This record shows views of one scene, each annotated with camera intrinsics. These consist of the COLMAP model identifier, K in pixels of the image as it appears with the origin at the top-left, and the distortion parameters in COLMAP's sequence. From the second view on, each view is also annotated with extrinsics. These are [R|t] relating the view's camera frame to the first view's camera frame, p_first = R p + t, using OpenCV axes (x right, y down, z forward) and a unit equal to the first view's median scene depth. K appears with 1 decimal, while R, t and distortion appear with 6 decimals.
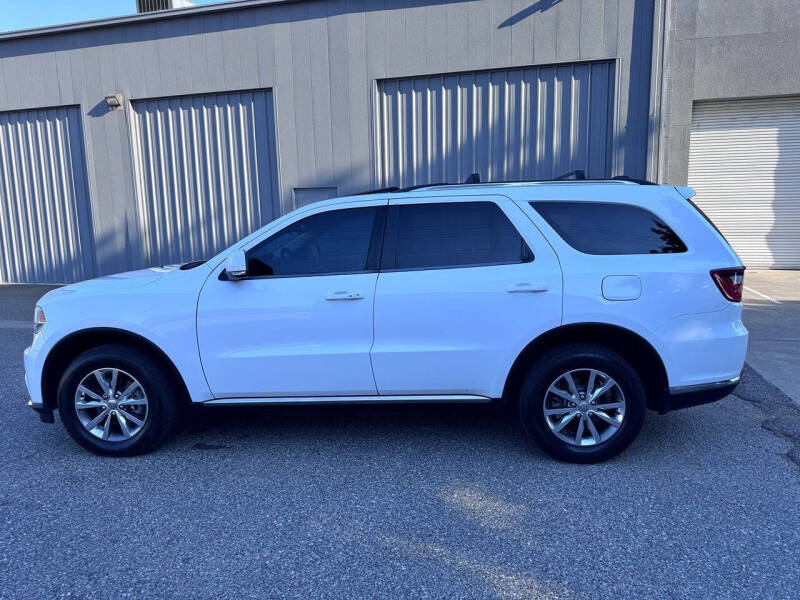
lens RADIAL K [[567.9, 0, 400.0], [0, 567.9, 300.0], [0, 0, 1]] dist [0.053768, -0.000792]
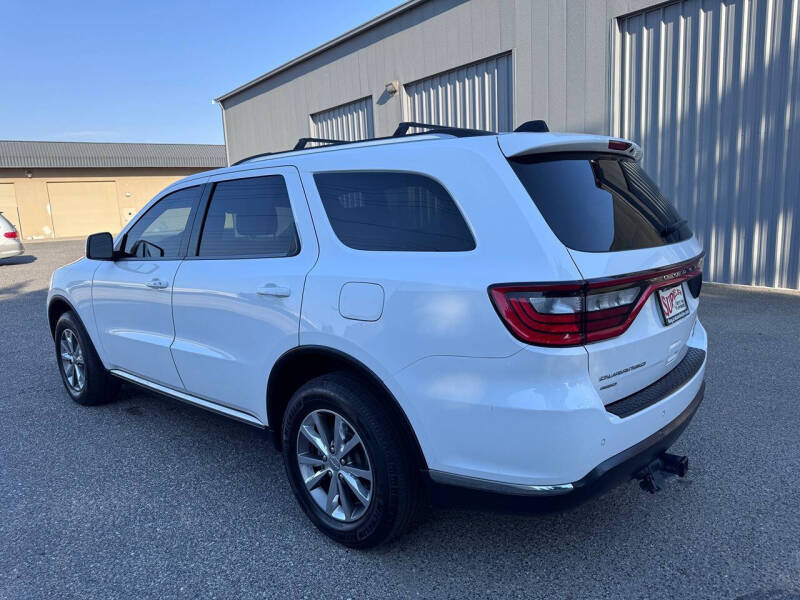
lens RADIAL K [[567.2, 0, 400.0], [0, 567.2, 300.0], [0, 0, 1]] dist [0.030505, -0.024536]
pose [[0.802595, 0.088420, -0.589935, 0.229038], [-0.057430, 0.995813, 0.071121, -0.020409], [0.593754, -0.023201, 0.804312, 0.141540]]
